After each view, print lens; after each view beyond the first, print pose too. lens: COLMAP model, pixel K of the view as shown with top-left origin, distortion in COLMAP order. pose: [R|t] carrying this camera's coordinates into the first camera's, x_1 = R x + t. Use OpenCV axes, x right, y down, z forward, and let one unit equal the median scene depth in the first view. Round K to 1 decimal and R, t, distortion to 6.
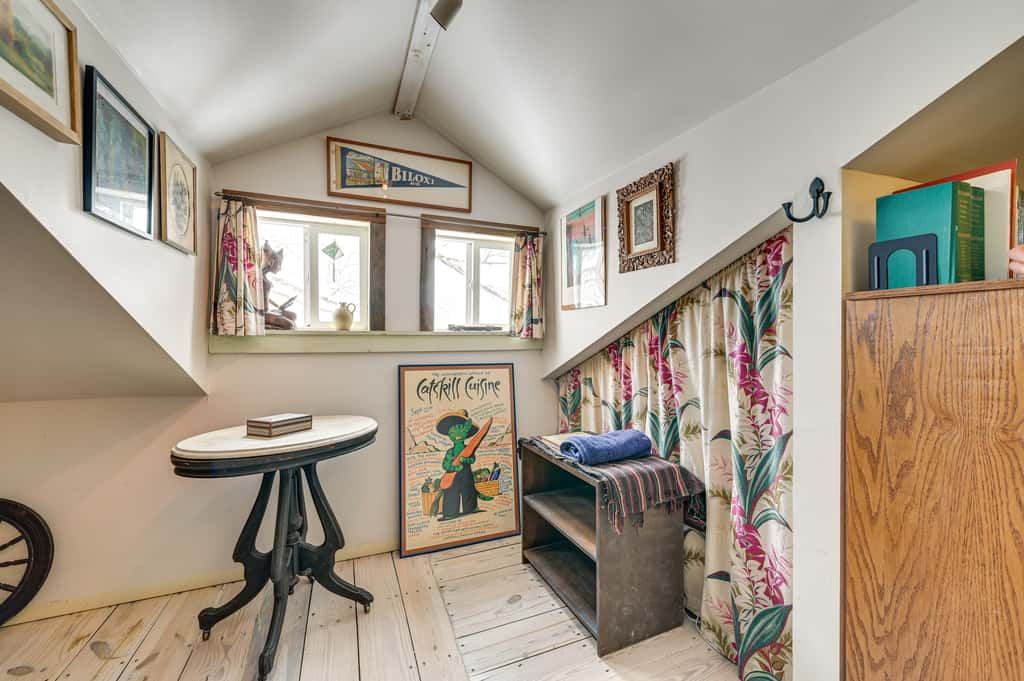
lens RADIAL K [[407.1, 0, 496.7], [0, 407.1, 337.4], [0, 0, 1]] dist [0.002937, 0.000751]
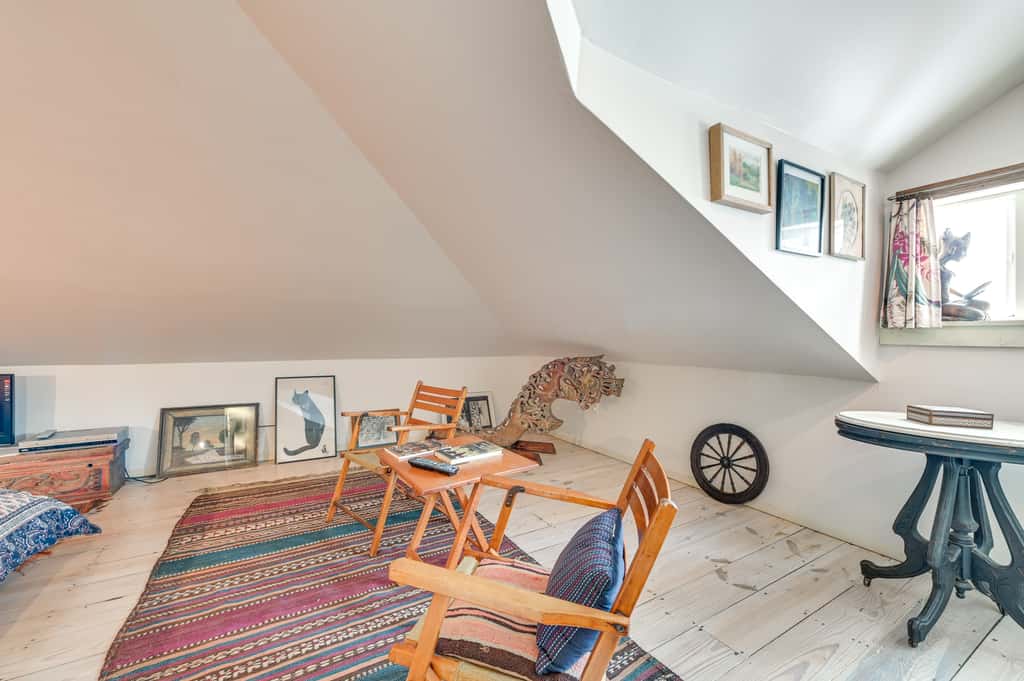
lens RADIAL K [[407.1, 0, 518.4], [0, 407.1, 342.5], [0, 0, 1]] dist [0.002937, 0.000751]
pose [[0.157629, 0.007371, -0.987471, 0.240294], [-0.007921, 0.999949, 0.006200, 0.033909], [0.987467, 0.006845, 0.157679, -0.150394]]
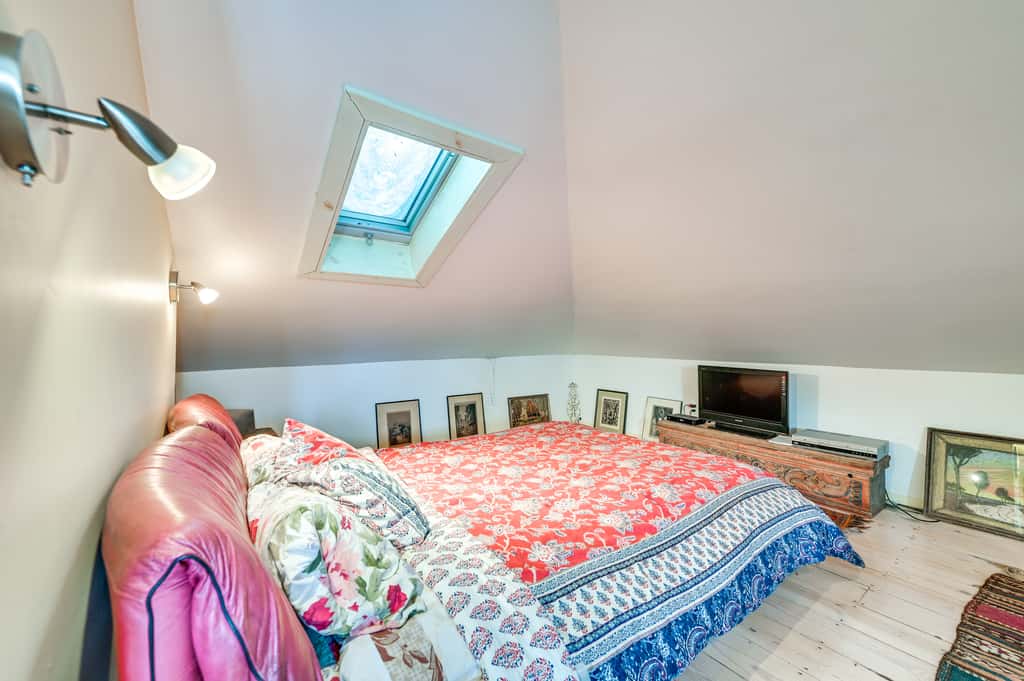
lens RADIAL K [[407.1, 0, 516.4], [0, 407.1, 335.5], [0, 0, 1]] dist [0.002937, 0.000751]
pose [[-0.968461, -0.001667, -0.249161, -0.019283], [-0.000419, 0.999987, -0.005060, 0.035640], [0.249167, -0.004796, -0.968449, -0.381088]]
